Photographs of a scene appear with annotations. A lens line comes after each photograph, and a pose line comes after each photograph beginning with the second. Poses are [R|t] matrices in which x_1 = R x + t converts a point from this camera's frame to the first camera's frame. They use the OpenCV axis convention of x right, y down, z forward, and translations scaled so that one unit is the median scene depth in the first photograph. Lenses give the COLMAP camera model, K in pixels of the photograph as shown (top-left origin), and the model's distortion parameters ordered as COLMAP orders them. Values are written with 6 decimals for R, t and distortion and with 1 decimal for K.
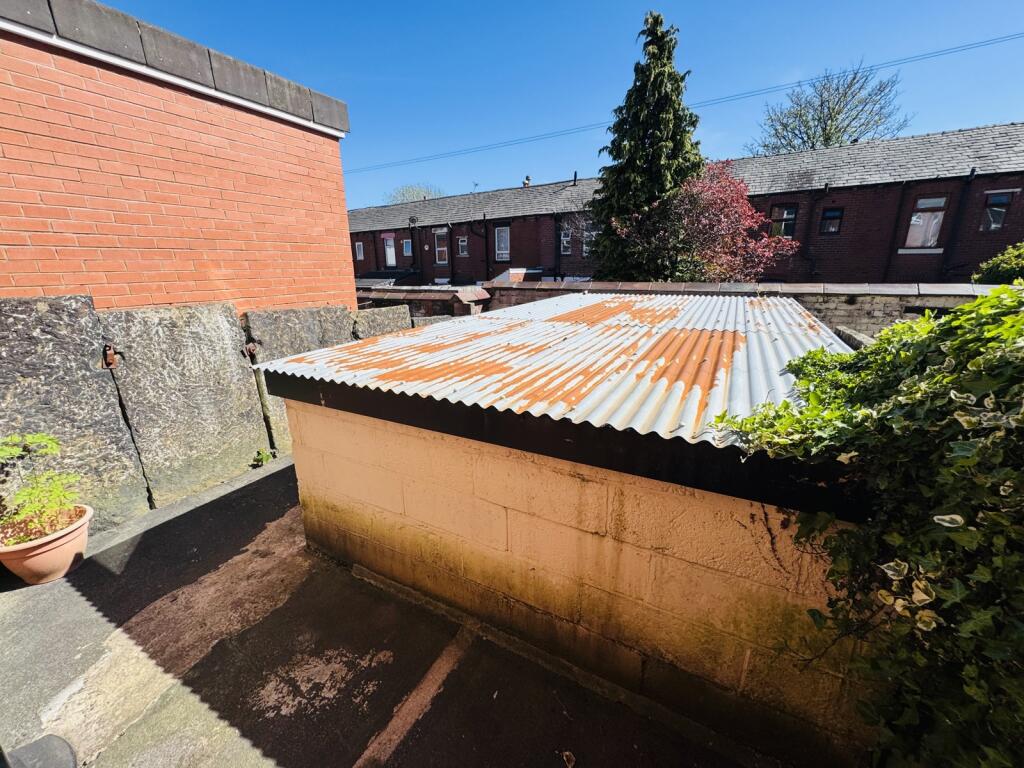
lens RADIAL K [[410.3, 0, 512.0], [0, 410.3, 384.0], [0, 0, 1]] dist [-0.005987, 0.000110]
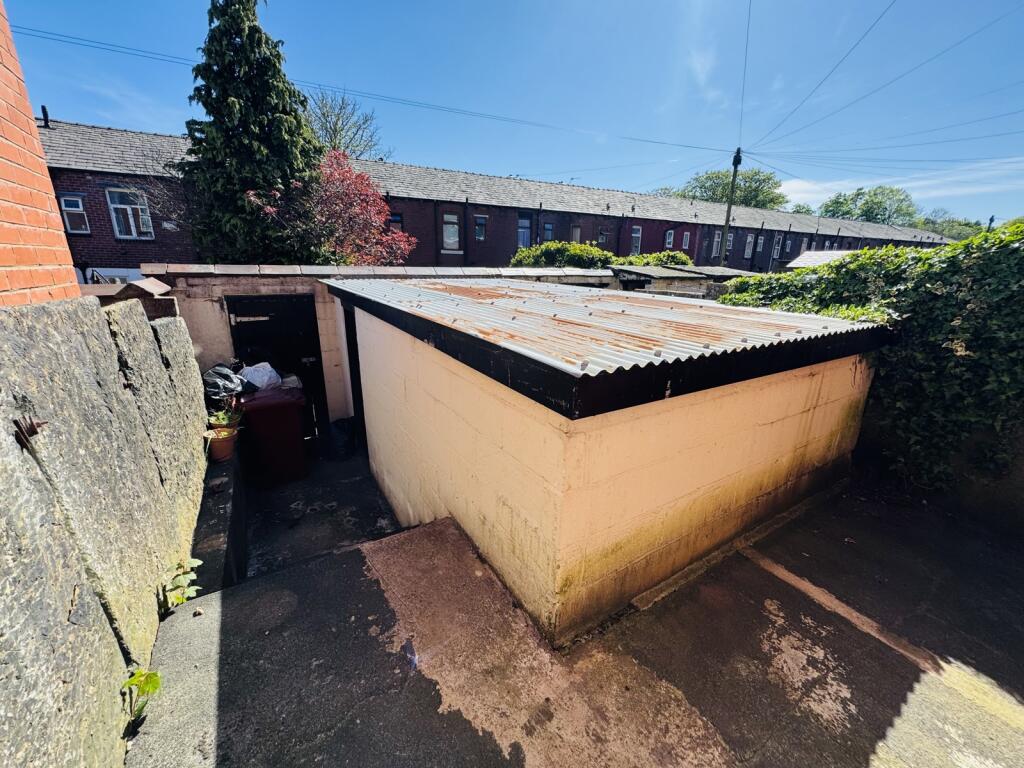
lens RADIAL K [[410.3, 0, 512.0], [0, 410.3, 384.0], [0, 0, 1]] dist [-0.005987, 0.000110]
pose [[0.491503, -0.220871, 0.842402, -1.094451], [0.215659, 0.968045, 0.127987, -0.113845], [-0.843751, 0.118765, 0.523430, 0.755378]]
